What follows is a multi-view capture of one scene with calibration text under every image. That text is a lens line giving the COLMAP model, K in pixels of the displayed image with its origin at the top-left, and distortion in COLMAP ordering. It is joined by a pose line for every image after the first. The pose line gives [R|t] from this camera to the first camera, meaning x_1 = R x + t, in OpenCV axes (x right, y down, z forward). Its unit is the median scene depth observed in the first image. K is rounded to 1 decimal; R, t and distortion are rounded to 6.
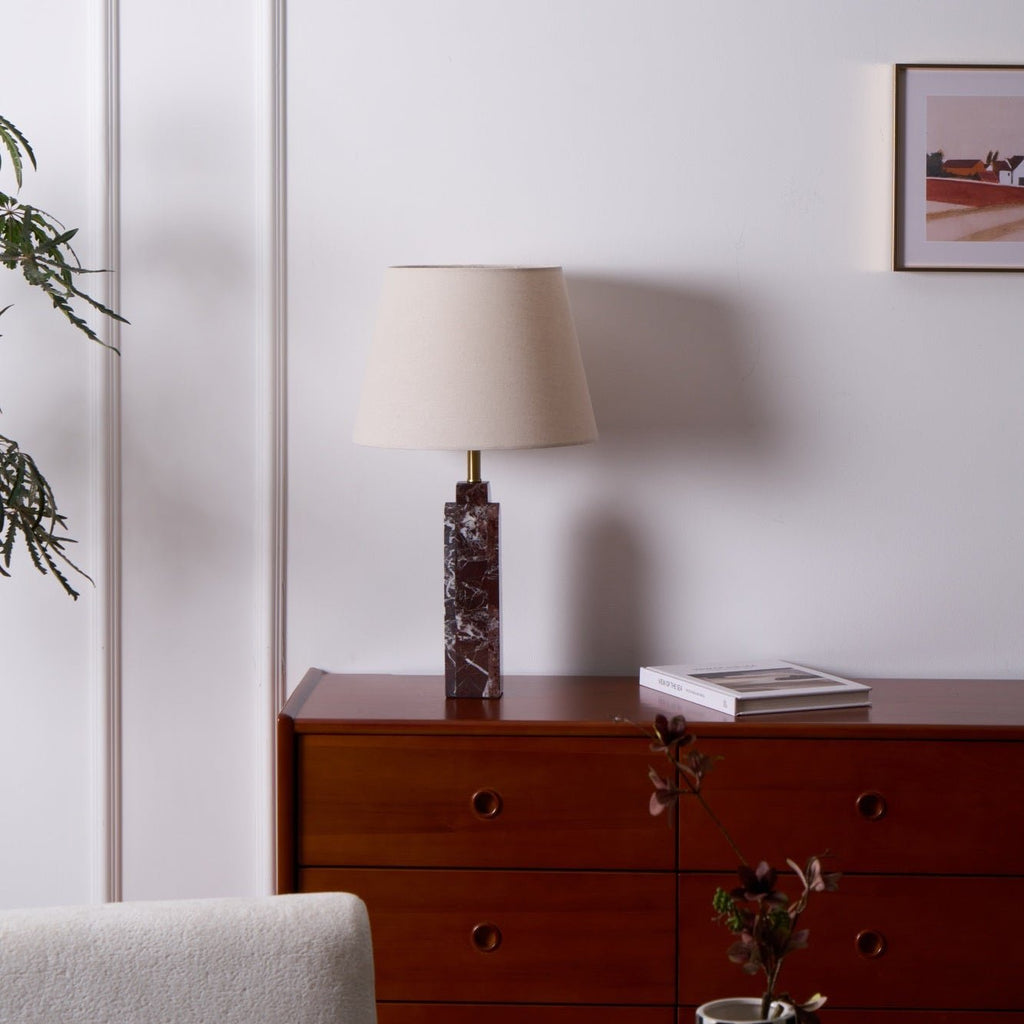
lens RADIAL K [[3032.2, 0, 509.1], [0, 3032.2, 407.0], [0, 0, 1]] dist [-0.019884, -0.930488]
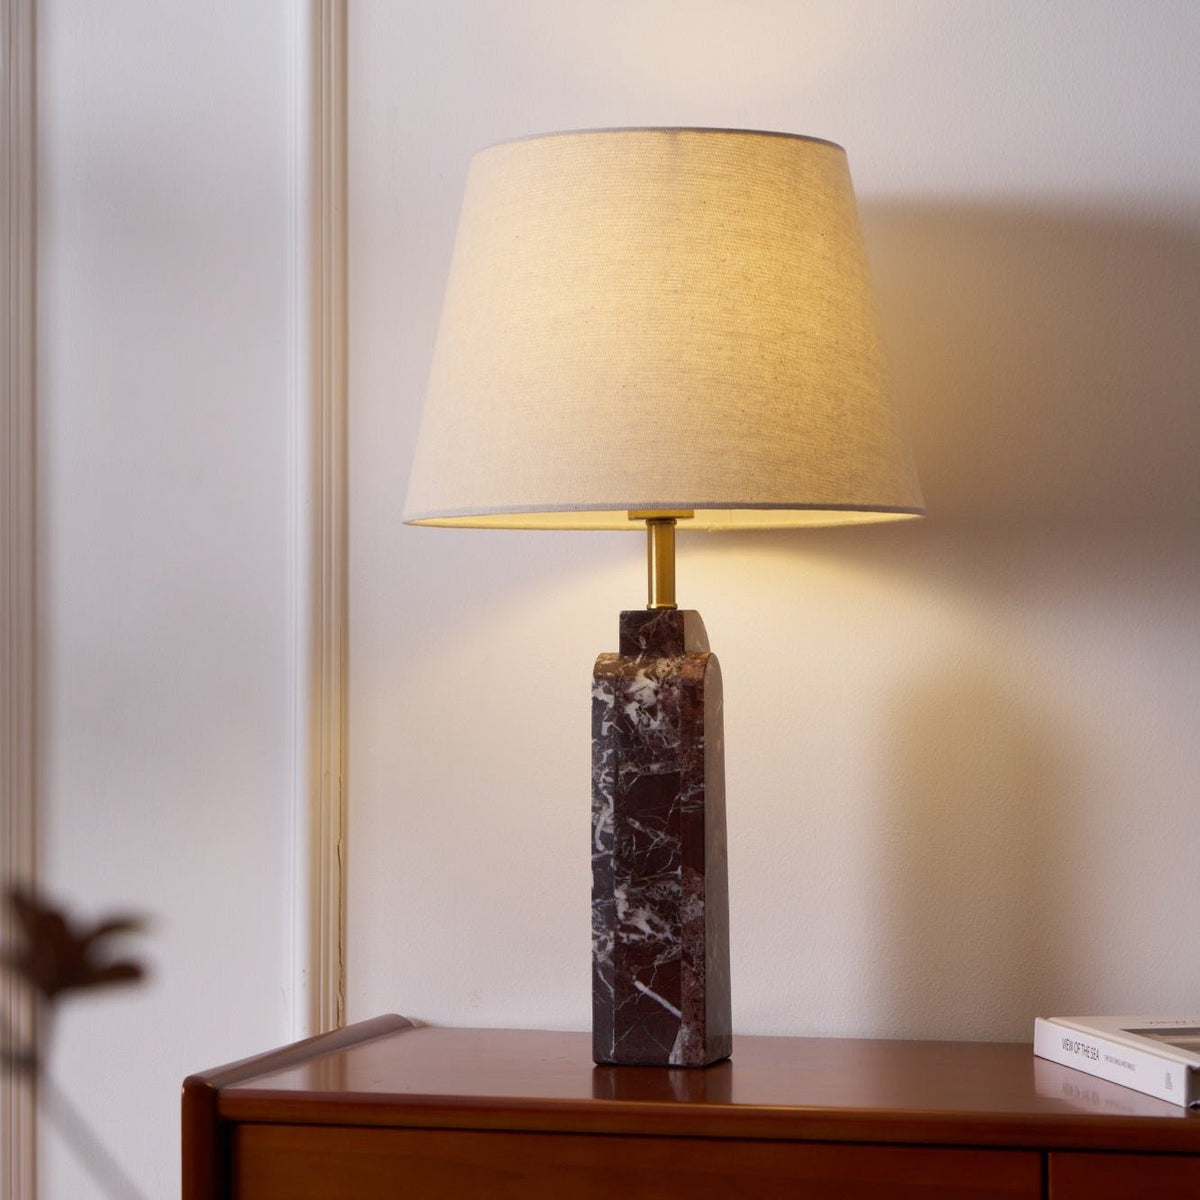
lens RADIAL K [[3658.9, 0, 600.0], [0, 3658.9, 600.0], [0, 0, 1]] dist [-0.044812, -0.237288]
pose [[0.975537, -0.007660, -0.219703, 0.105452], [-0.009971, 0.996822, -0.079032, 0.068913], [0.219610, 0.079289, 0.972360, 0.443468]]
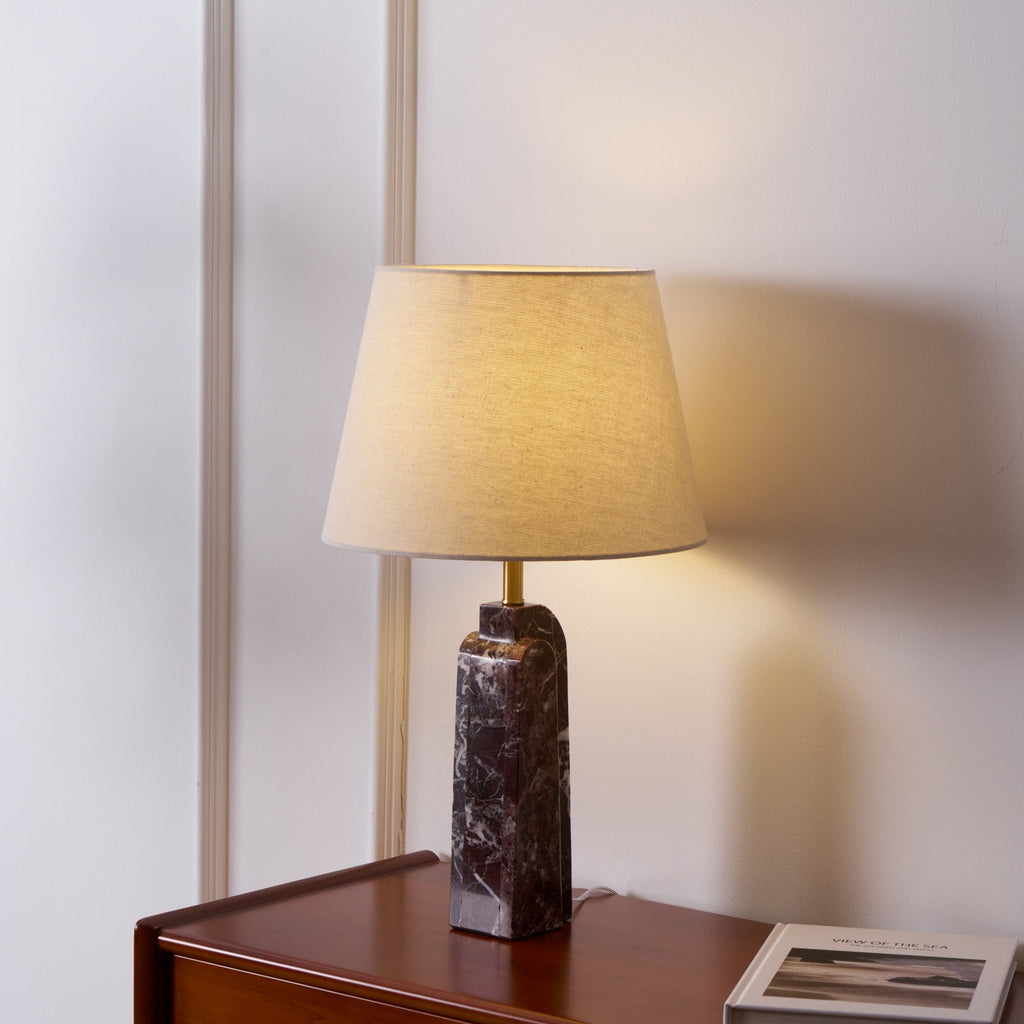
lens RADIAL K [[3122.3, 0, 512.0], [0, 3122.3, 512.0], [0, 0, 1]] dist [-0.044812, -0.237288]
pose [[0.801591, 0.071340, -0.593601, 0.384647], [-0.051190, 0.997399, 0.050744, -0.028843], [0.595677, -0.010289, 0.803158, 0.467637]]
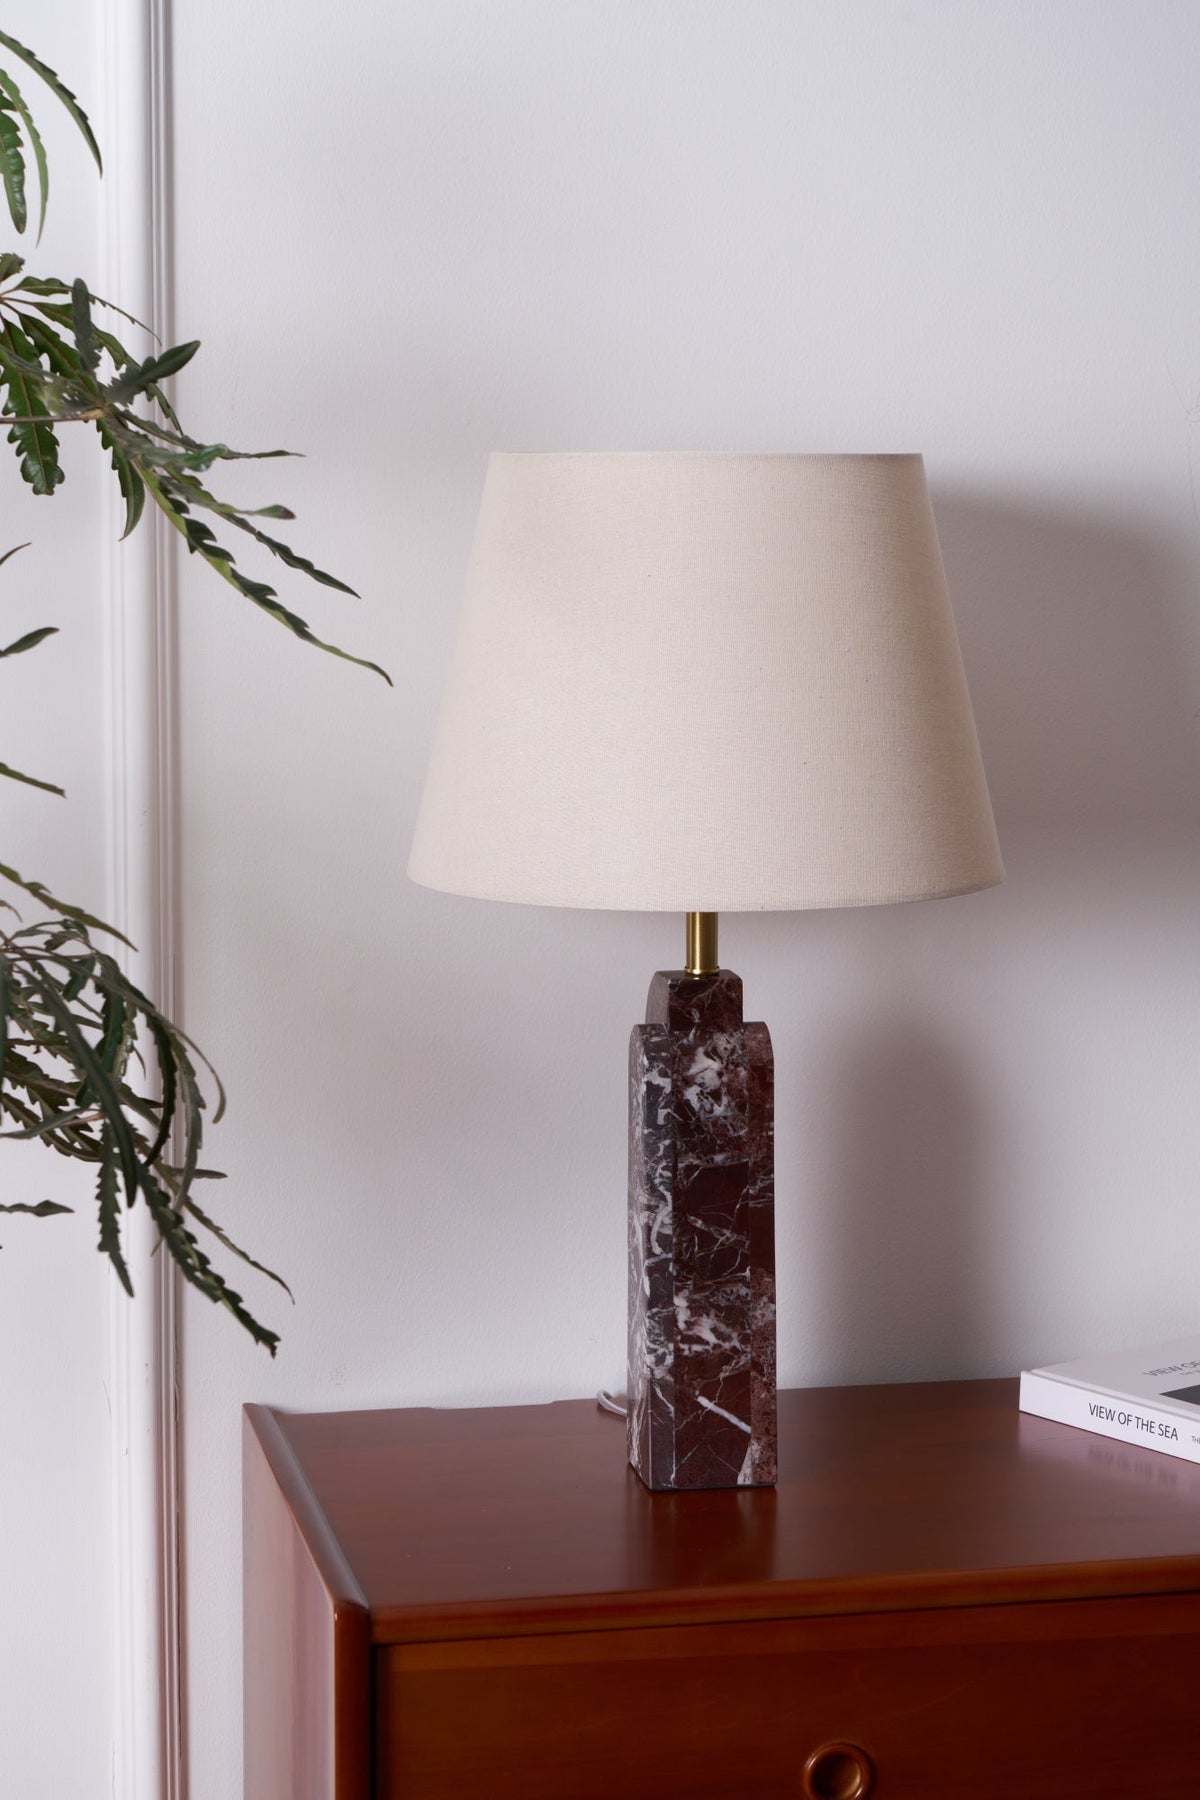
lens RADIAL K [[3643.8, 0, 598.4], [0, 3643.8, 971.2], [0, 0, 1]] dist [0.053981, -0.013082]
pose [[0.966025, -0.032232, 0.256429, -0.154638], [0.011979, 0.996710, 0.080155, -0.016028], [-0.258169, -0.074360, 0.963234, 0.523994]]
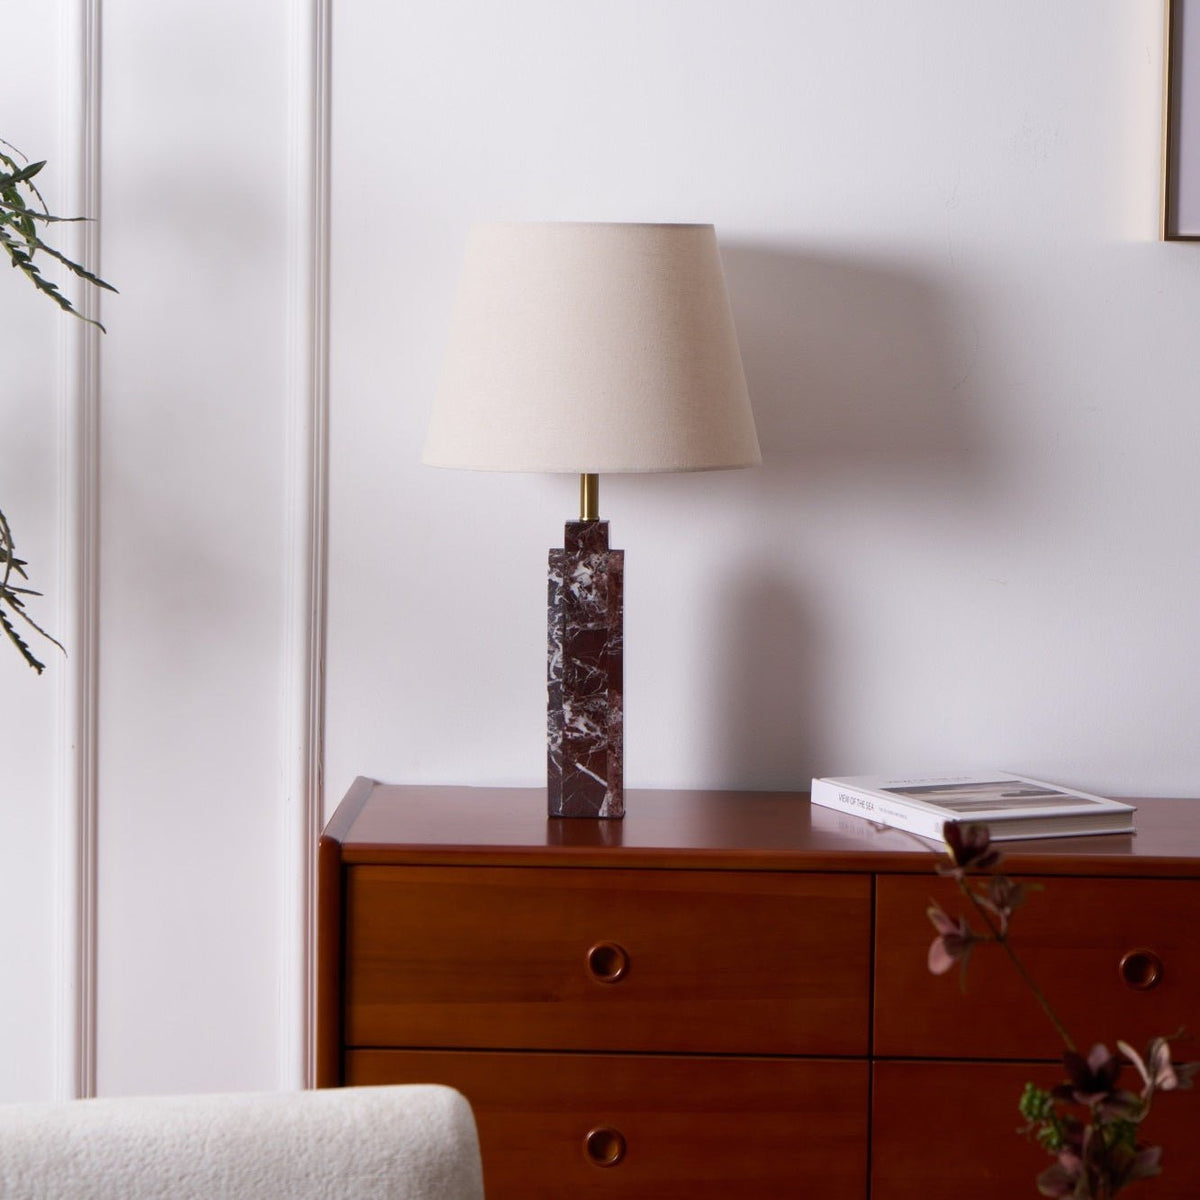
lens RADIAL K [[3658.9, 0, 600.0], [0, 3658.9, 600.0], [0, 0, 1]] dist [-0.044812, -0.237288]
pose [[0.999817, 0.009690, 0.016518, -0.023427], [-0.010152, 0.999553, 0.028137, 0.019152], [-0.016238, -0.028299, 0.999468, 0.125314]]
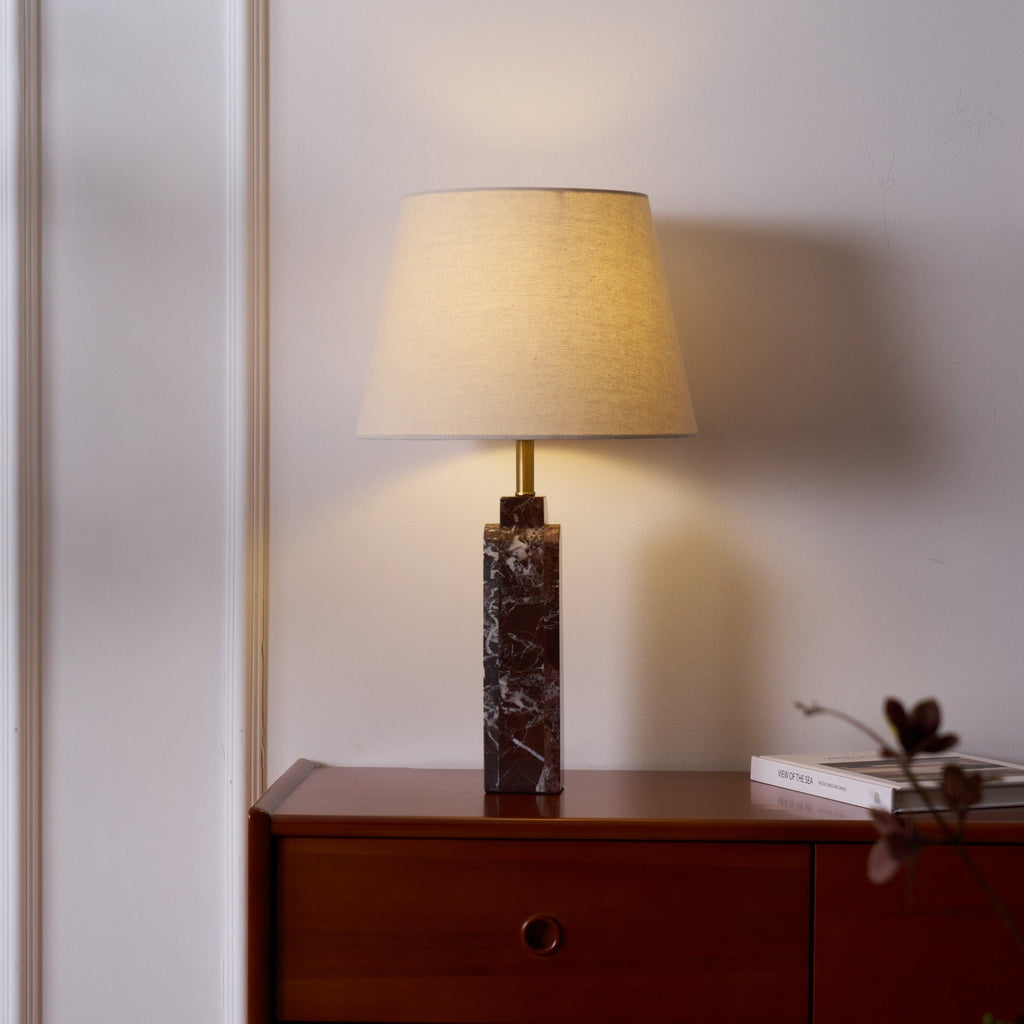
lens RADIAL K [[3122.3, 0, 512.0], [0, 3122.3, 512.0], [0, 0, 1]] dist [-0.044812, -0.237288]
pose [[0.999963, 0.003460, -0.007853, -0.008835], [-0.003693, 0.999546, -0.029901, 0.051214], [0.007746, 0.029929, 0.999522, 0.254911]]
